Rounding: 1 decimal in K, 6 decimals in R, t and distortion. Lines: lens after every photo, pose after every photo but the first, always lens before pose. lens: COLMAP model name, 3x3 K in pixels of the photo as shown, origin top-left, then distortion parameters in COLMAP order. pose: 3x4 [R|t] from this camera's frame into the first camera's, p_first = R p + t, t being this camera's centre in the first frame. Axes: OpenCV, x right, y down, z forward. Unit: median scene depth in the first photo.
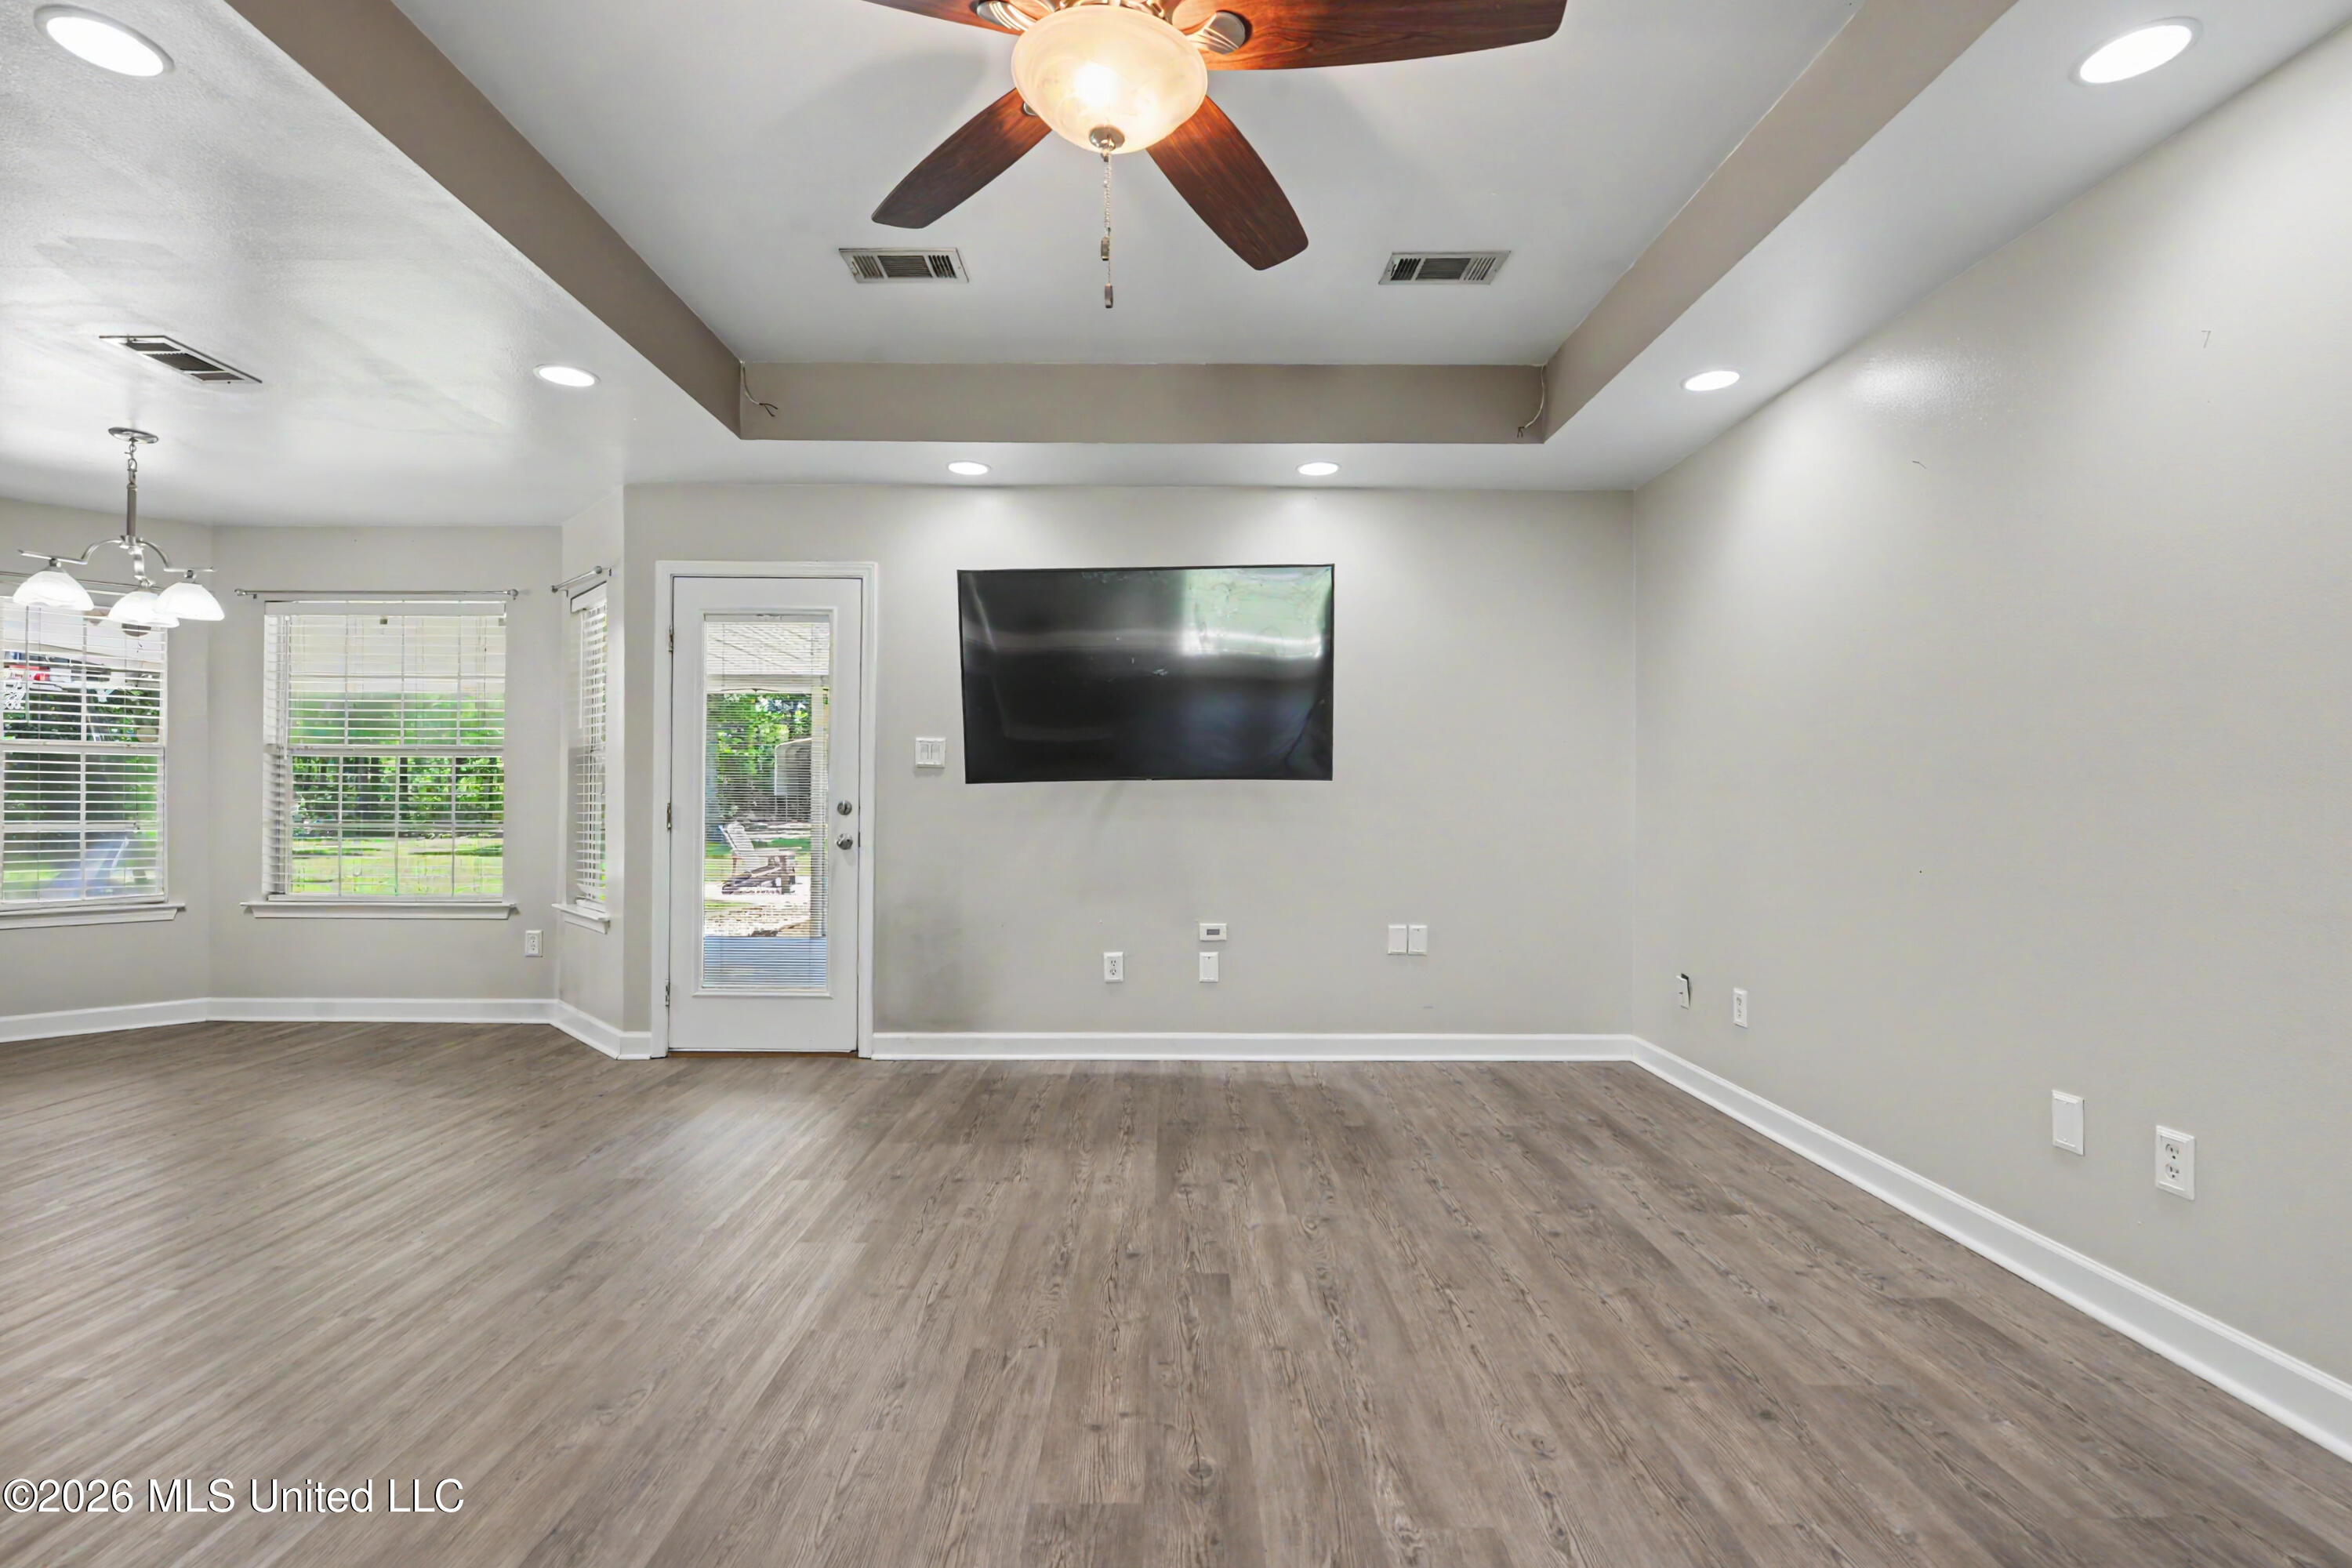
lens RADIAL K [[1036.5, 0, 1168.1], [0, 1036.5, 783.4], [0, 0, 1]] dist [-0.015600, -0.000649]
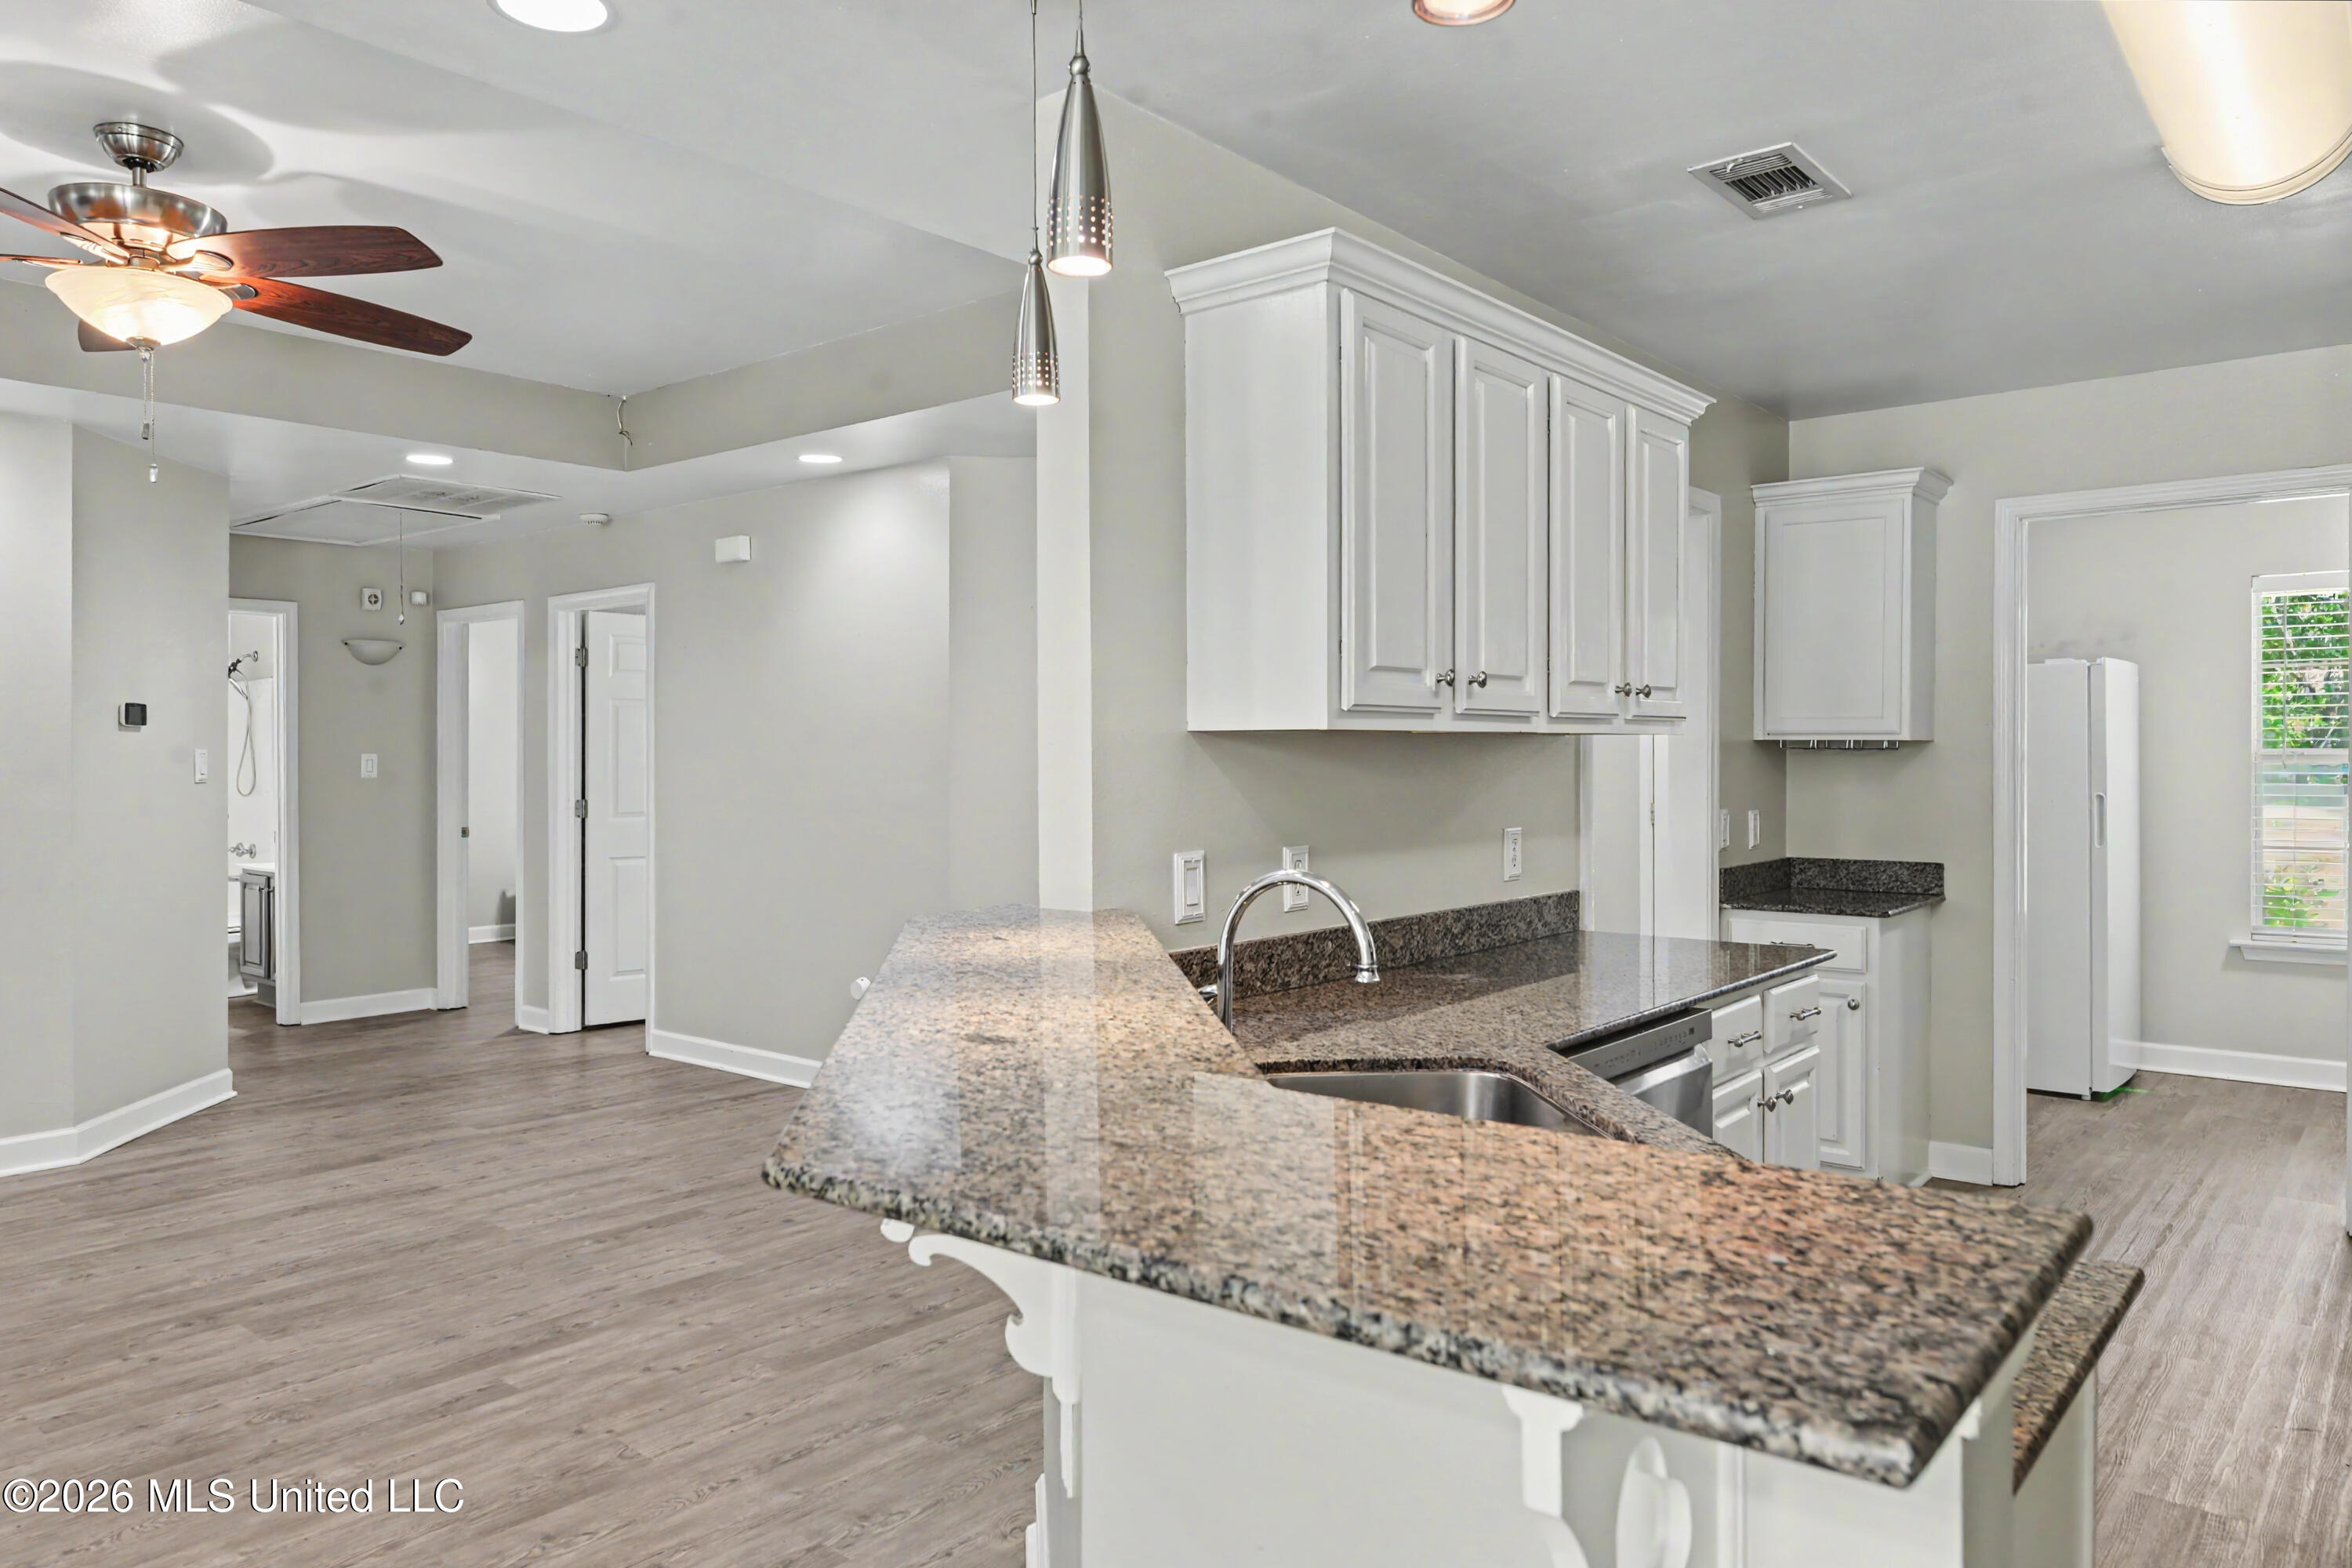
lens RADIAL K [[1566.0, 0, 1170.0], [0, 1566.0, 769.4], [0, 0, 1]] dist [0.006551, -0.000892]
pose [[-0.755900, -0.009845, 0.654613, -2.015370], [-0.010018, 0.999944, 0.003470, -0.101116], [-0.654611, -0.003935, -0.755956, 1.465541]]
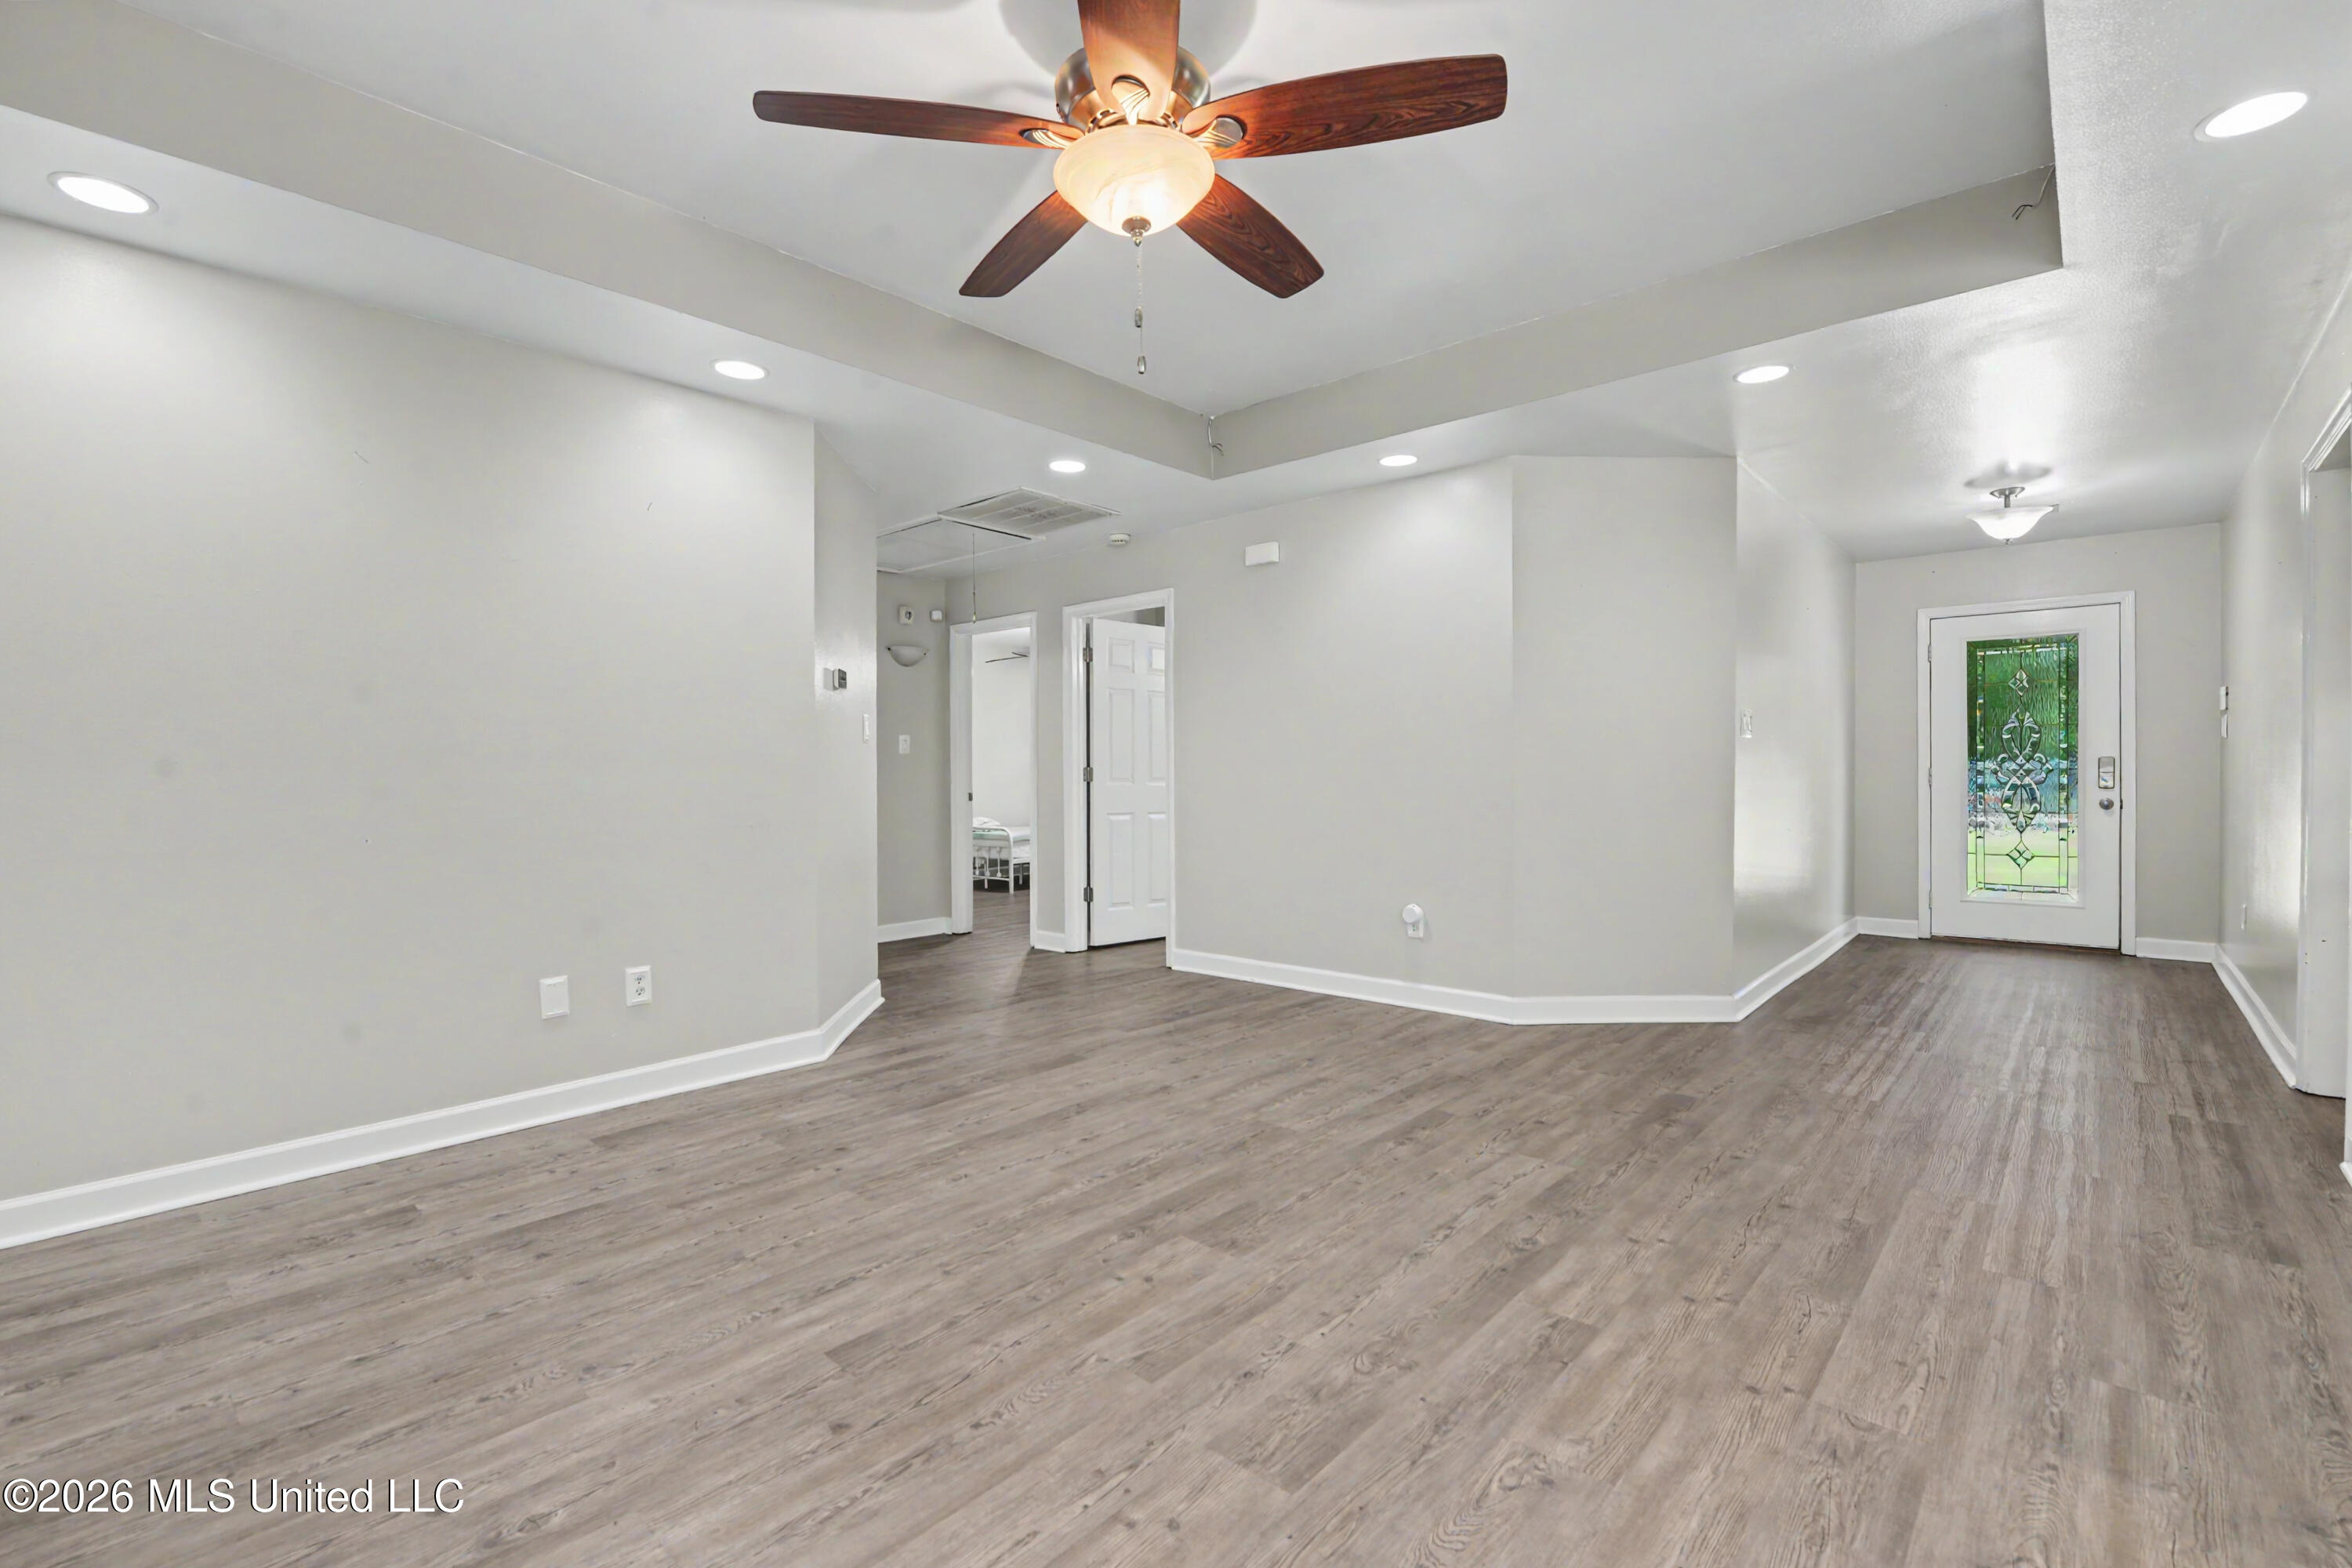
lens RADIAL K [[1036.5, 0, 1167.4], [0, 1036.5, 790.6], [0, 0, 1]] dist [-0.015600, -0.000649]
pose [[-0.731159, -0.012102, 0.682099, -0.820701], [-0.004031, 0.999902, 0.013419, 0.024588], [-0.682195, 0.007062, -0.731136, 1.678777]]
